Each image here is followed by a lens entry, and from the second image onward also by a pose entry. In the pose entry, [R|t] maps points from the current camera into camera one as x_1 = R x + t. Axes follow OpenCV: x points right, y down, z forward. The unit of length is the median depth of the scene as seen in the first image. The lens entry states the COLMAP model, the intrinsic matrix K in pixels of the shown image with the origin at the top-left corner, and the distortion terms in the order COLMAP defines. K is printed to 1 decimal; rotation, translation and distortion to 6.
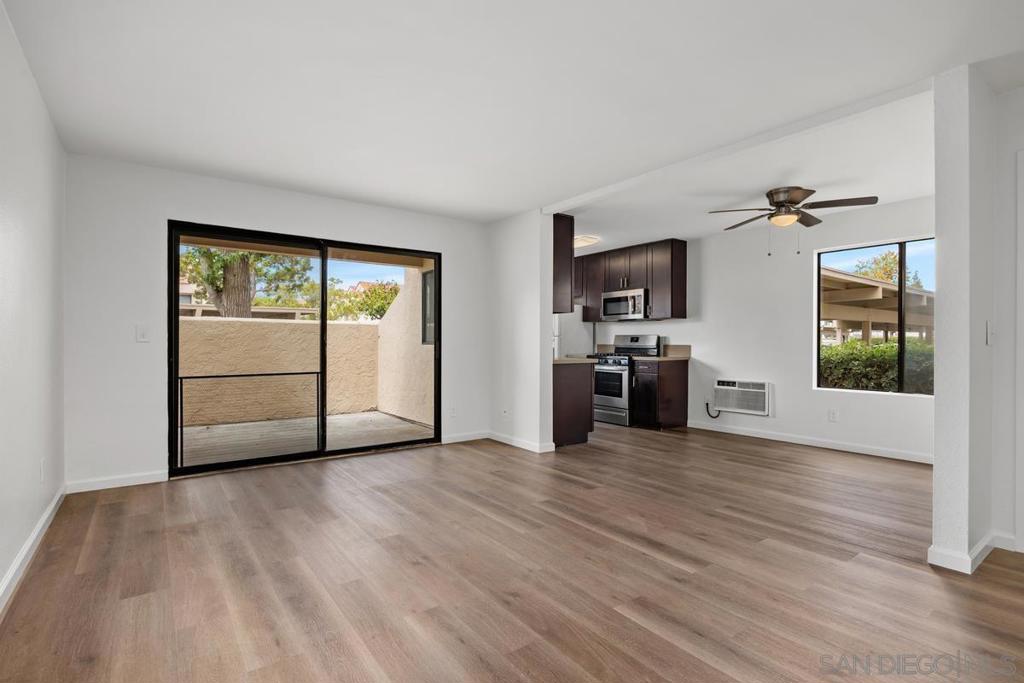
lens RADIAL K [[498.0, 0, 506.9], [0, 498.0, 343.5], [0, 0, 1]] dist [-0.000989, -0.000827]
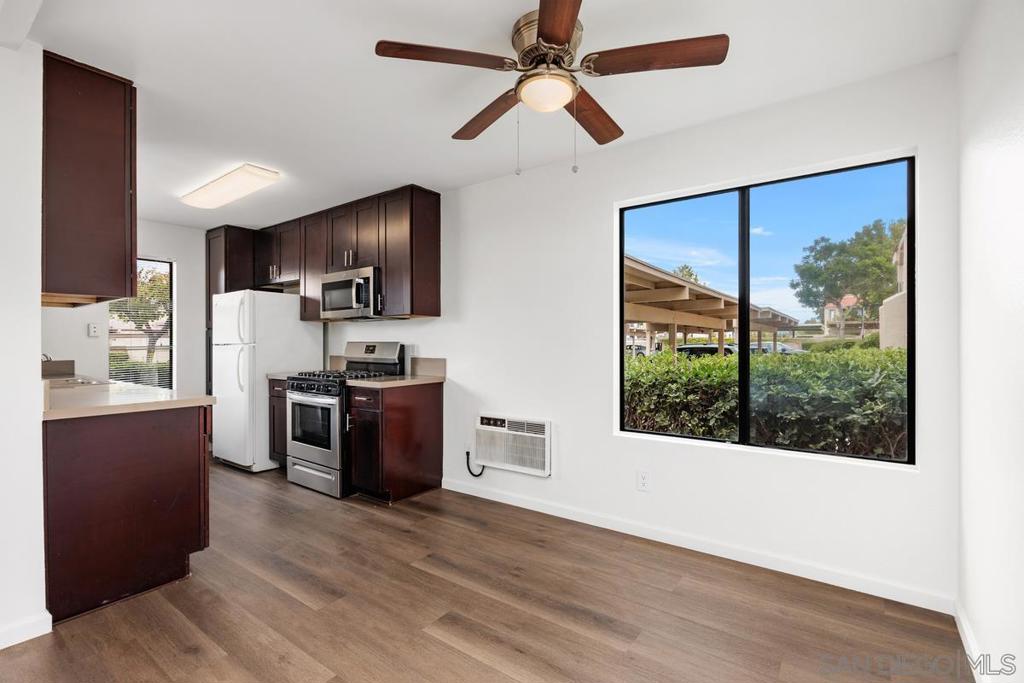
lens RADIAL K [[470.7, 0, 509.3], [0, 470.7, 346.2], [0, 0, 1]] dist [0.001303, 0.000083]
pose [[0.954572, -0.007305, 0.297891, 0.280949], [0.005462, 0.999960, 0.007020, -0.017124], [-0.297930, -0.005074, 0.954574, 0.427077]]
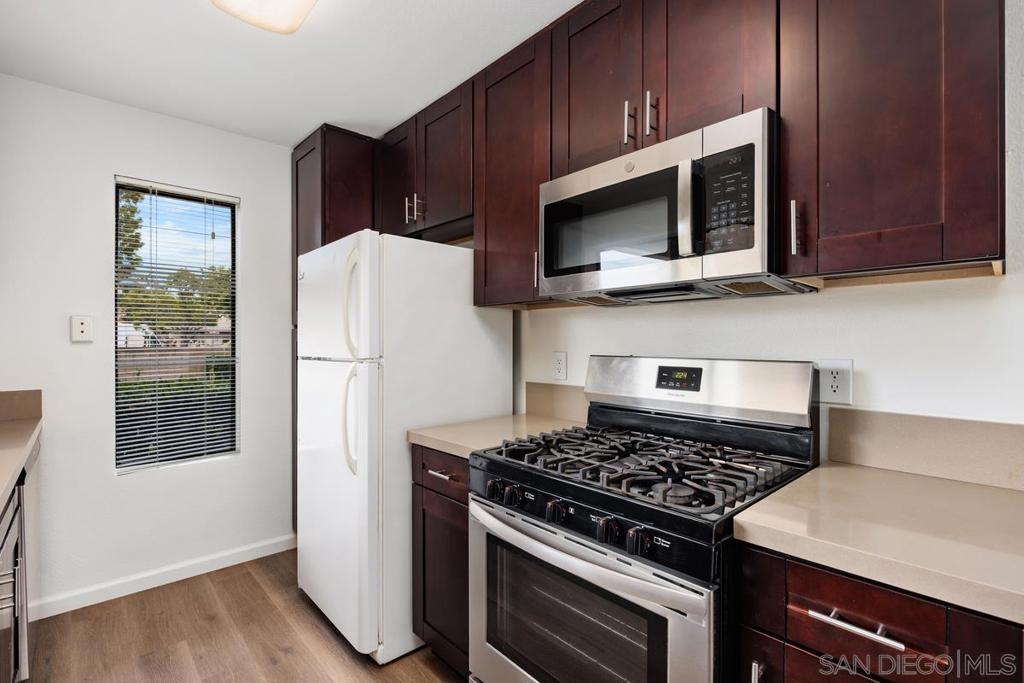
lens RADIAL K [[470.7, 0, 511.4], [0, 470.7, 337.7], [0, 0, 1]] dist [0.001303, 0.000083]
pose [[0.992709, -0.004518, 0.120451, 0.173763], [0.005825, 0.999928, -0.010498, -0.027958], [-0.120395, 0.011123, 0.992664, 0.903443]]
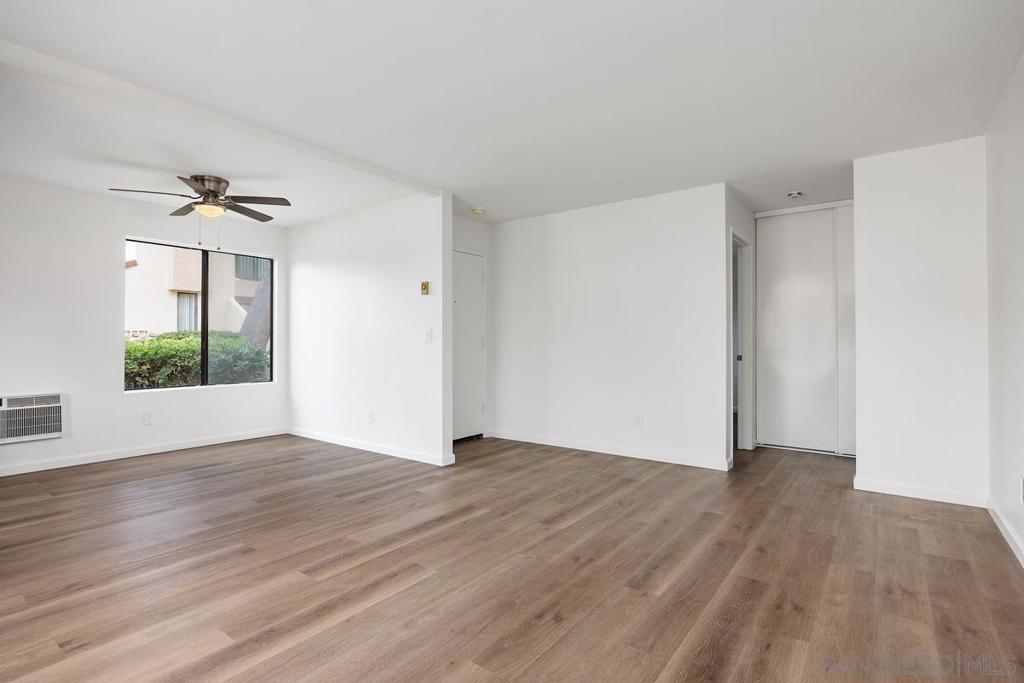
lens RADIAL K [[498.0, 0, 512.0], [0, 498.0, 344.1], [0, 0, 1]] dist [-0.000989, -0.000827]
pose [[-0.294833, -0.007600, 0.955519, -0.365765], [0.000073, 0.999968, 0.007976, -0.001687], [-0.955549, 0.002422, -0.294823, 0.519566]]
